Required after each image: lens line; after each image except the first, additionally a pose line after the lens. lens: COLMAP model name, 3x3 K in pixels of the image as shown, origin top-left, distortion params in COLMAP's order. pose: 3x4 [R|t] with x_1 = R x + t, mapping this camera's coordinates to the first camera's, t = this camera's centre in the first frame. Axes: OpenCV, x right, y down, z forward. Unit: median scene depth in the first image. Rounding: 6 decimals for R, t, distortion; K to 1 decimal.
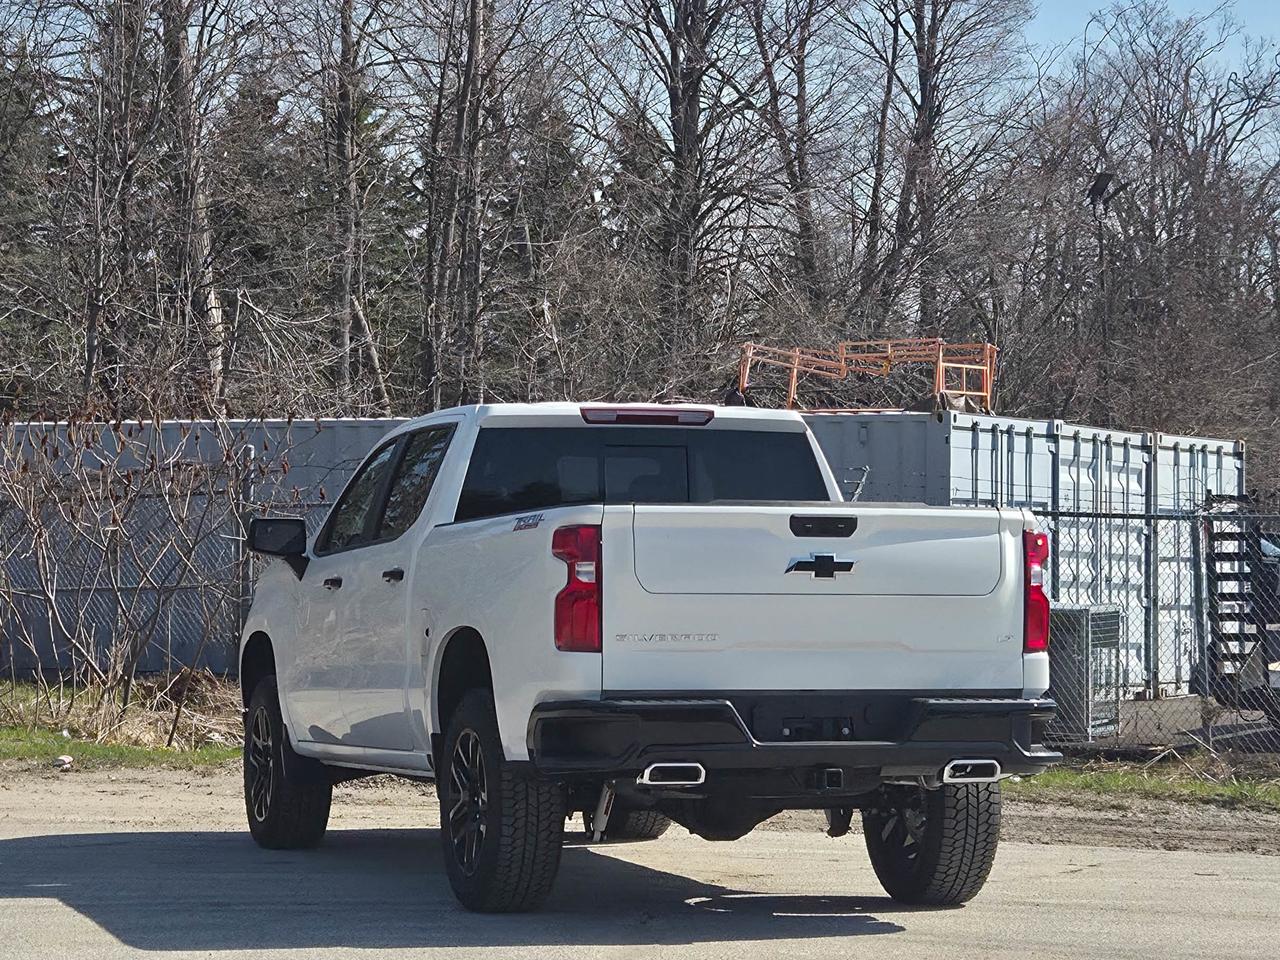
lens RADIAL K [[2735.0, 0, 635.2], [0, 2735.0, 474.5], [0, 0, 1]] dist [0.642869, 0.000000]
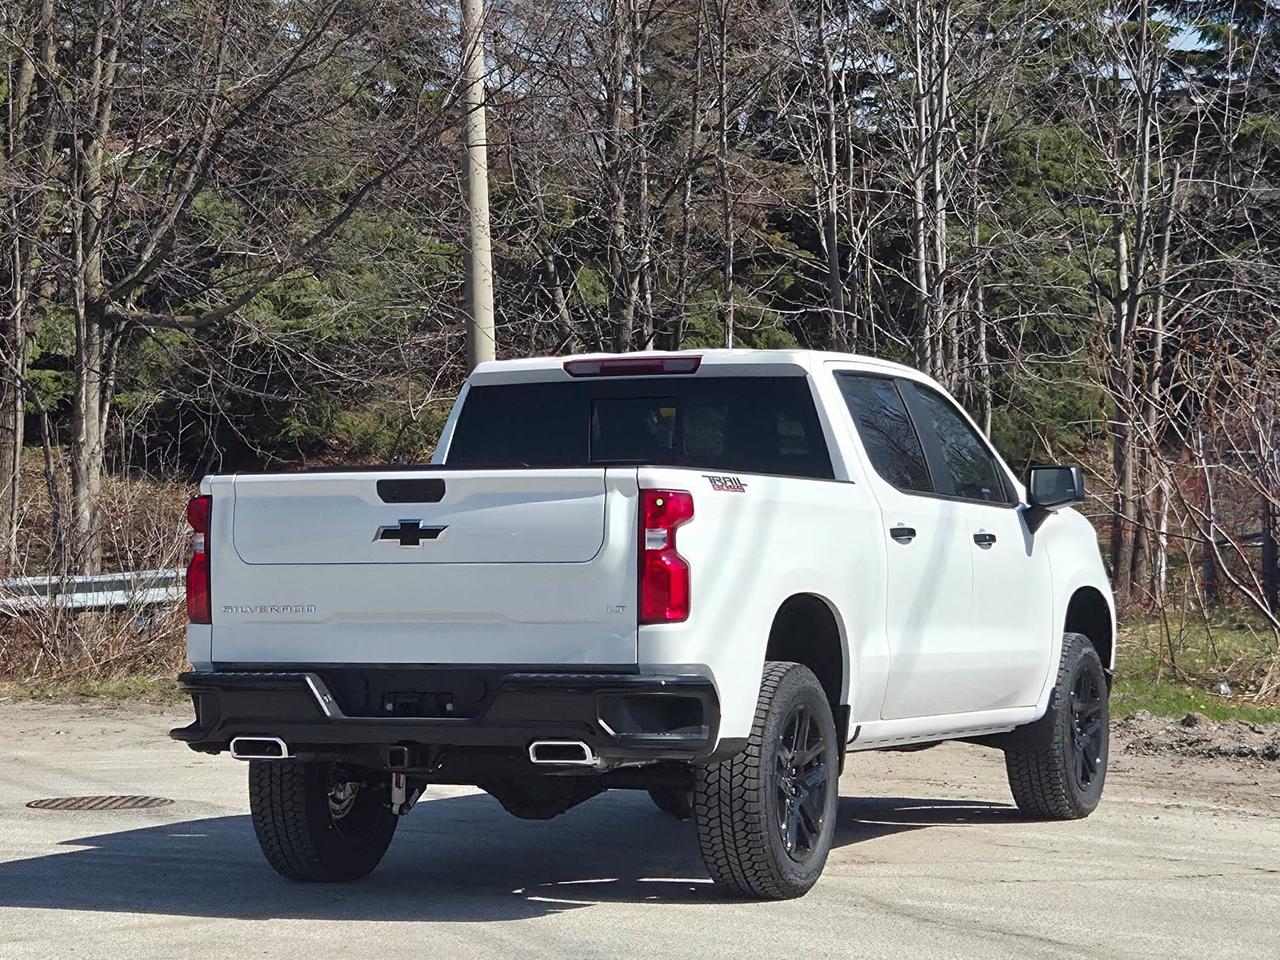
lens RADIAL K [[3239.2, 0, 650.5], [0, 3239.2, 475.8], [0, 0, 1]] dist [-0.027588, 0.000000]
pose [[0.773539, -0.023157, -0.633326, 0.832799], [0.038676, 0.999194, 0.010703, 0.004850], [0.632568, -0.032773, 0.773811, 0.191377]]
